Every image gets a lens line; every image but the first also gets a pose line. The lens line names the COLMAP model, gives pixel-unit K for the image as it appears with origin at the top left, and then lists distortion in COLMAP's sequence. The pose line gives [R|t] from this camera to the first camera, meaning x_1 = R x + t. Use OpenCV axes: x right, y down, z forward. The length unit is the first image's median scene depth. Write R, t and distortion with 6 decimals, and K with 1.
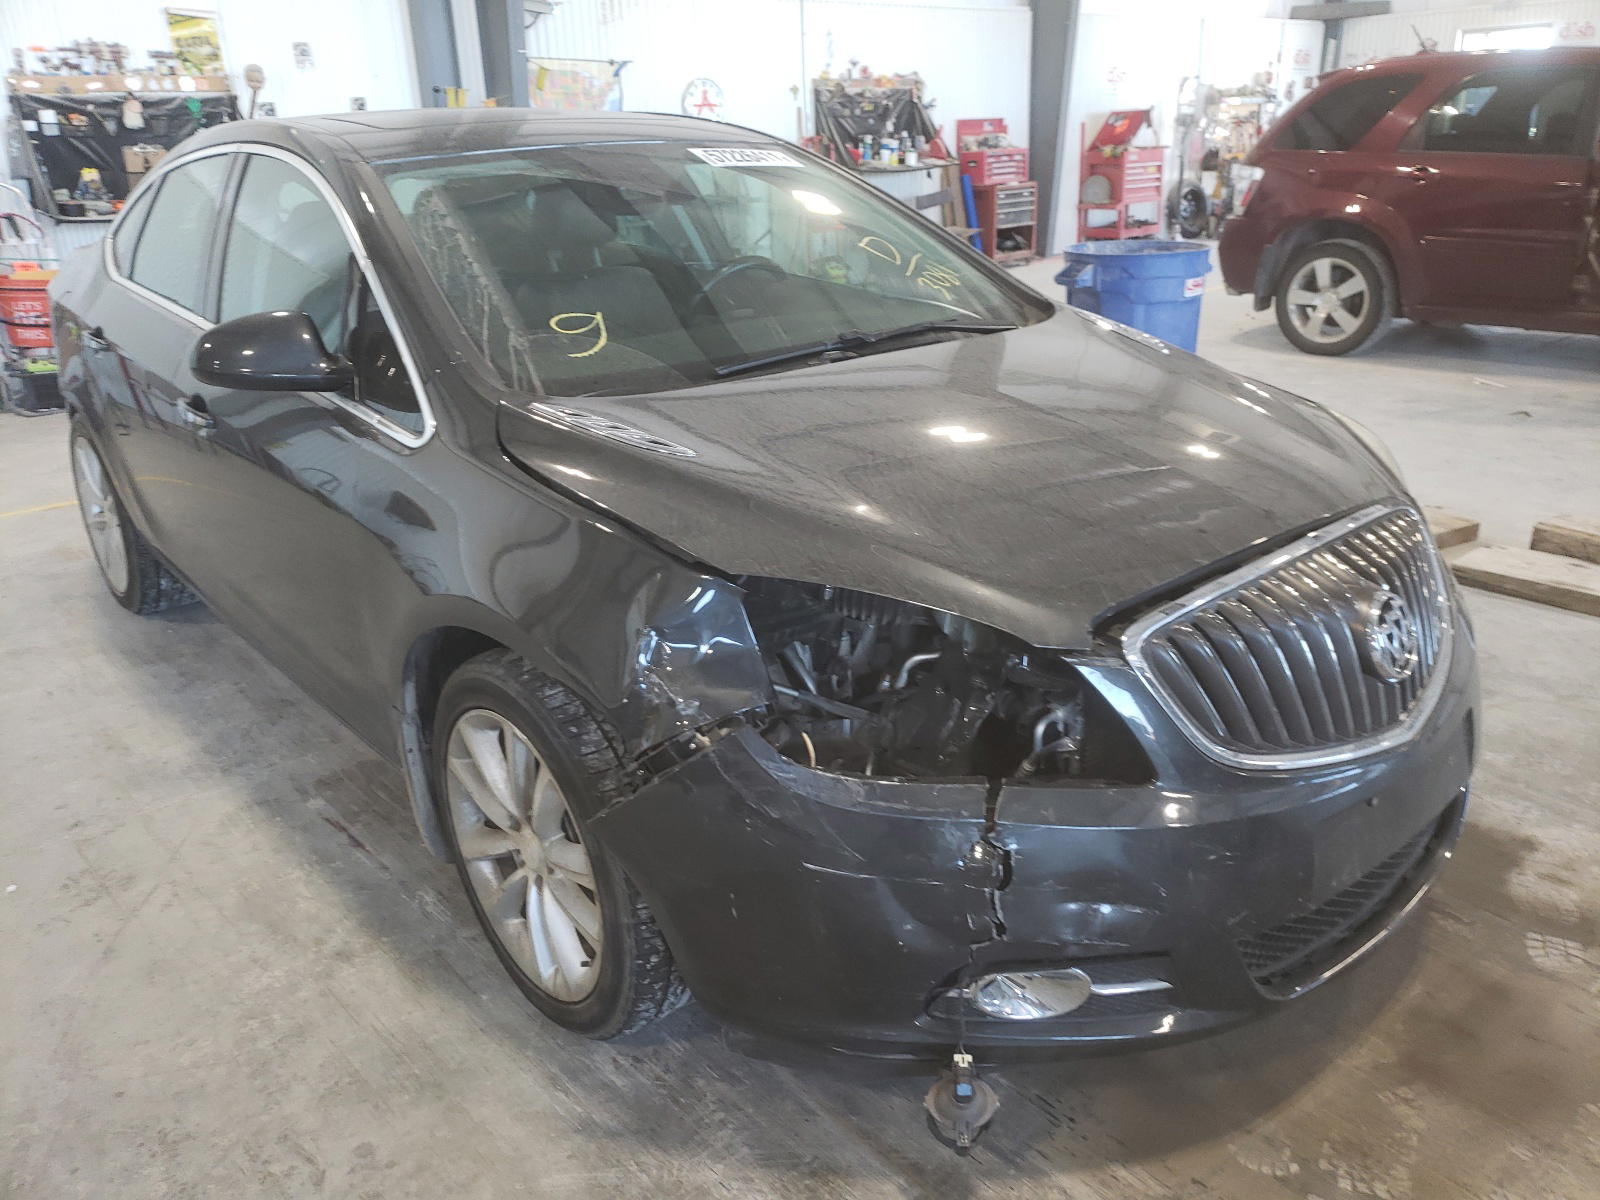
lens RADIAL K [[1220.9, 0, 818.0], [0, 1220.9, 593.8], [0, 0, 1]] dist [0.011095, -0.008405]
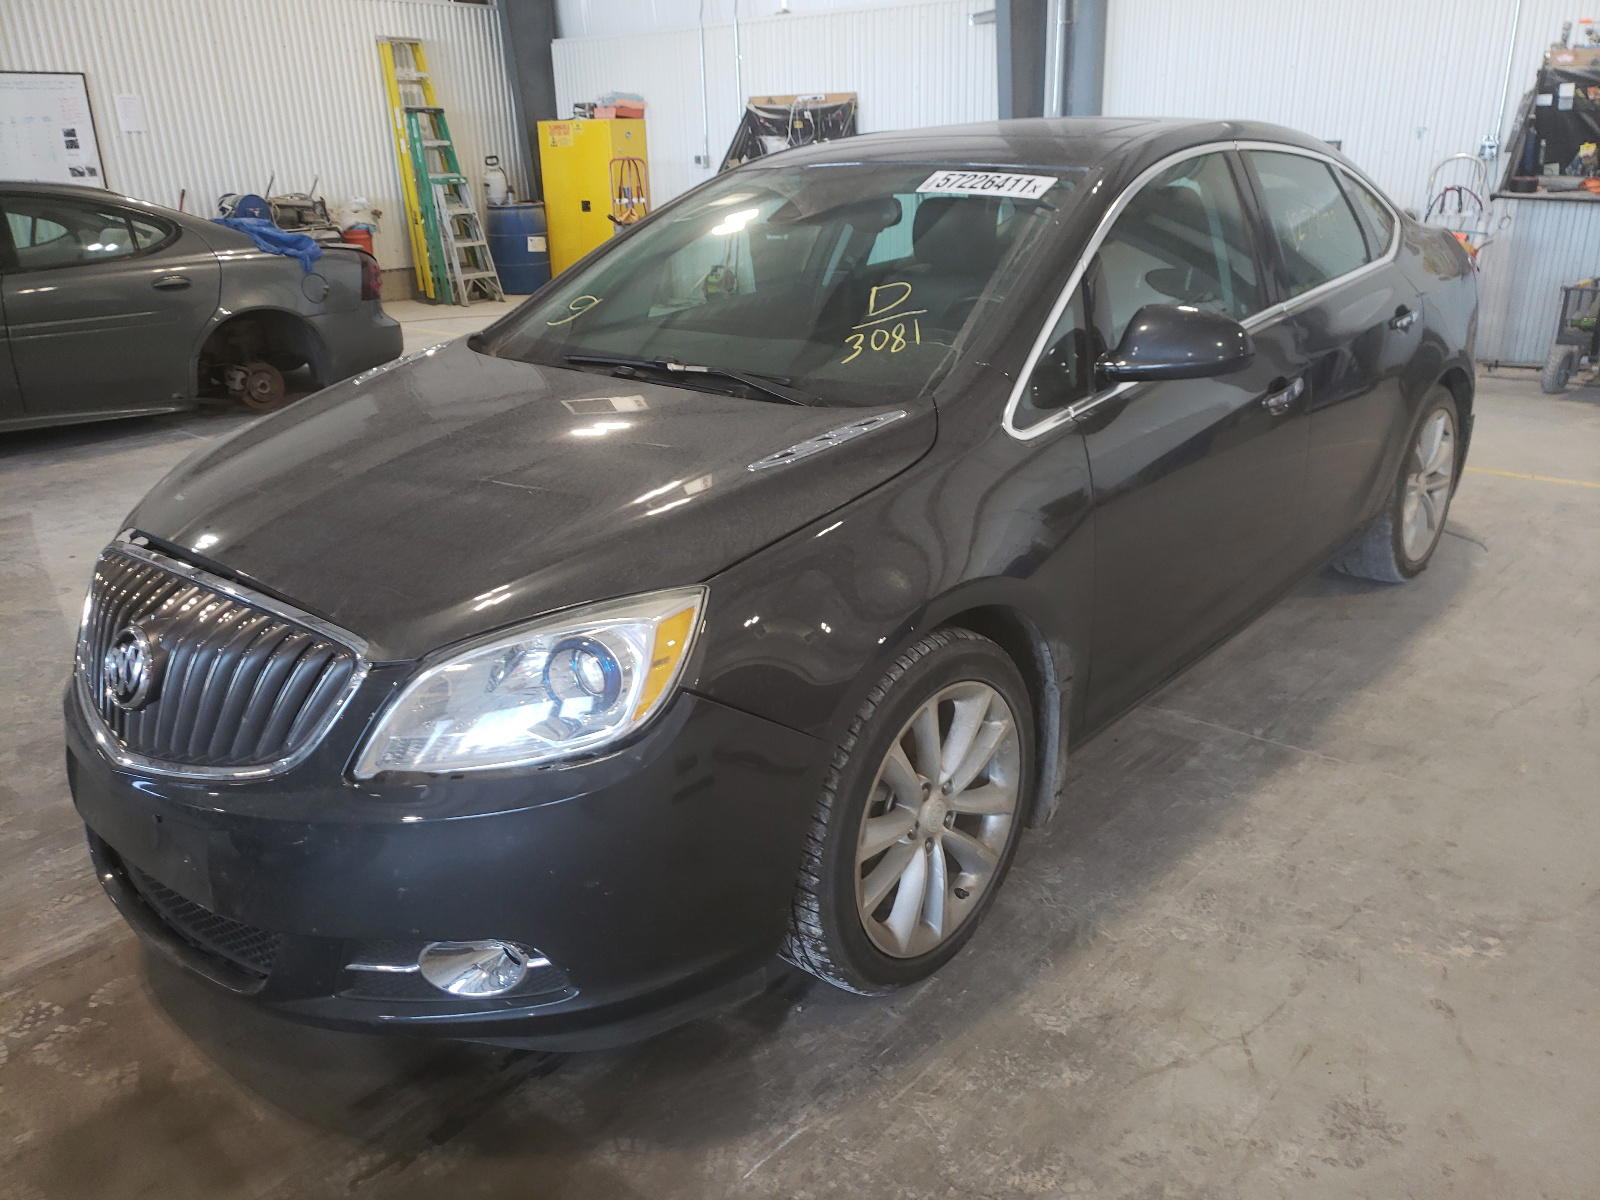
lens RADIAL K [[1220.9, 0, 808.8], [0, 1220.9, 594.3], [0, 0, 1]] dist [0.011095, -0.008405]
pose [[0.155738, 0.365028, -0.917878, 1.214017], [-0.330275, 0.894979, 0.299883, -0.433896], [0.930948, 0.256449, 0.259942, 0.999720]]
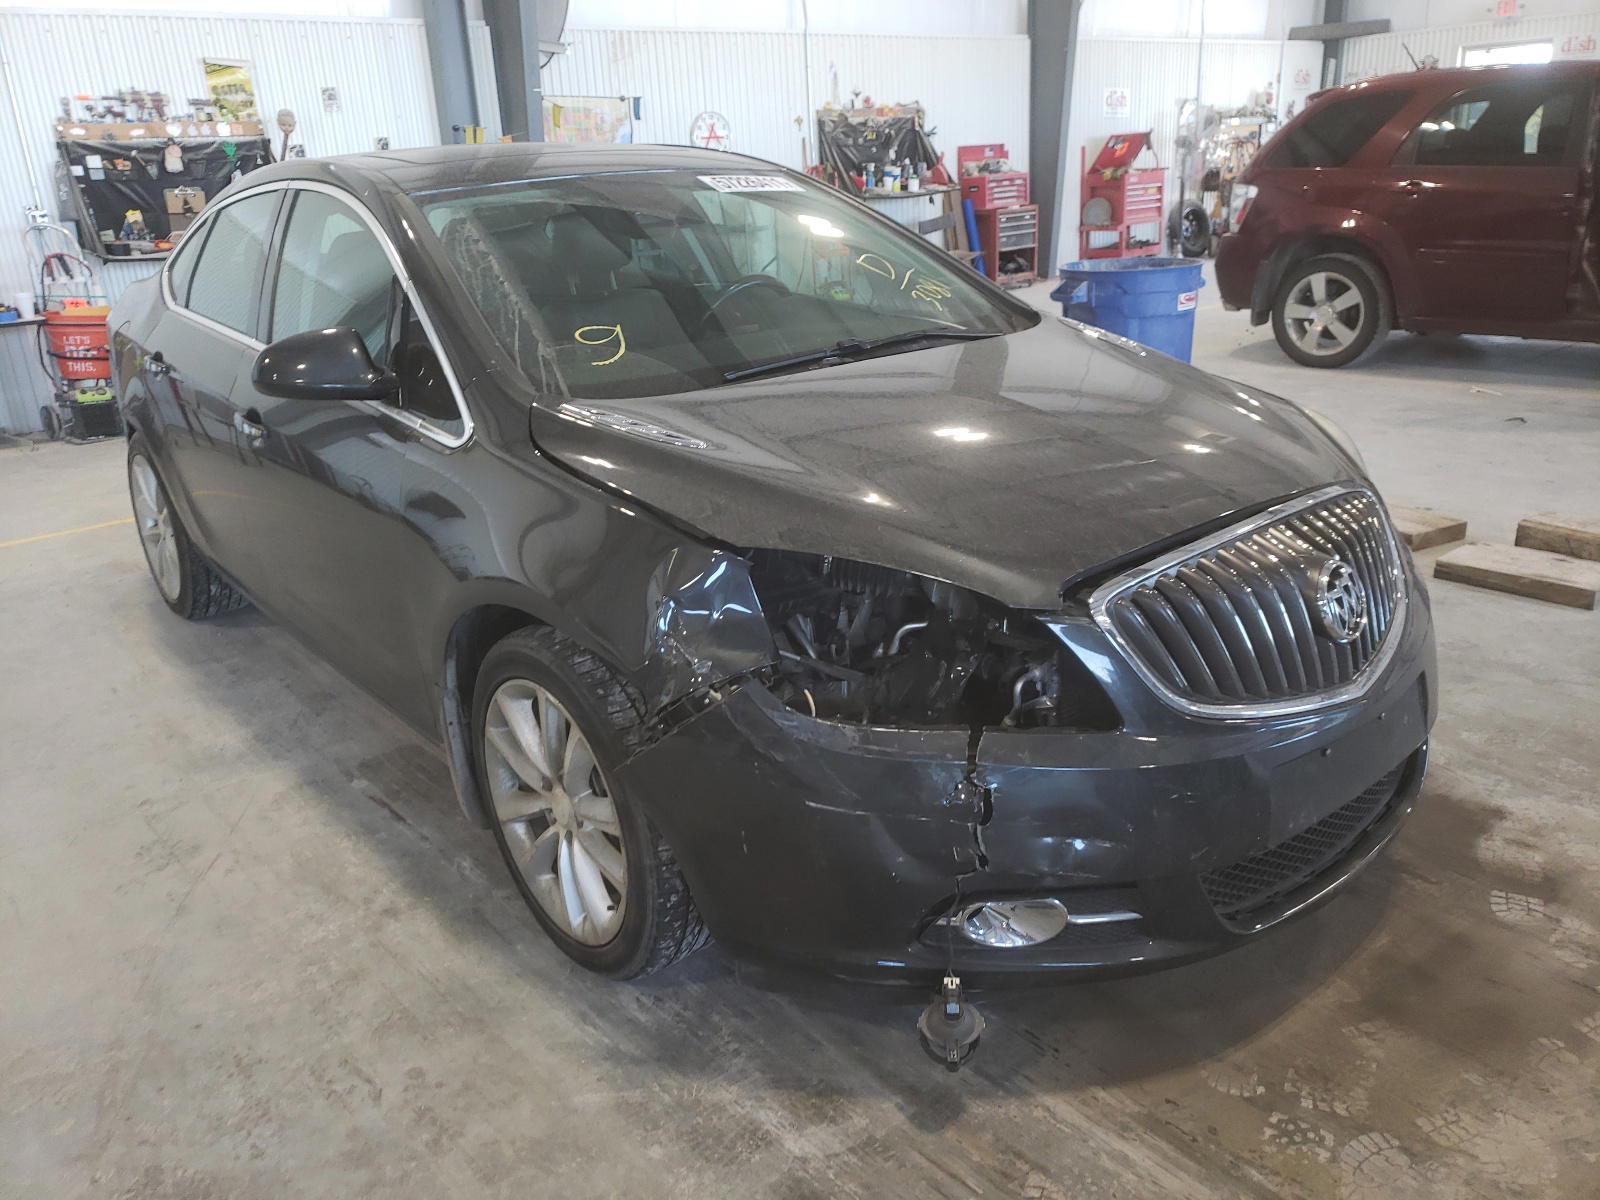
lens RADIAL K [[1220.9, 0, 790.8], [0, 1220.9, 597.0], [0, 0, 1]] dist [0.011095, -0.008405]
pose [[0.999446, -0.011152, -0.031351, 0.008038], [0.010532, 0.999747, -0.019877, 0.037804], [0.031565, 0.019536, 0.999311, -0.088140]]
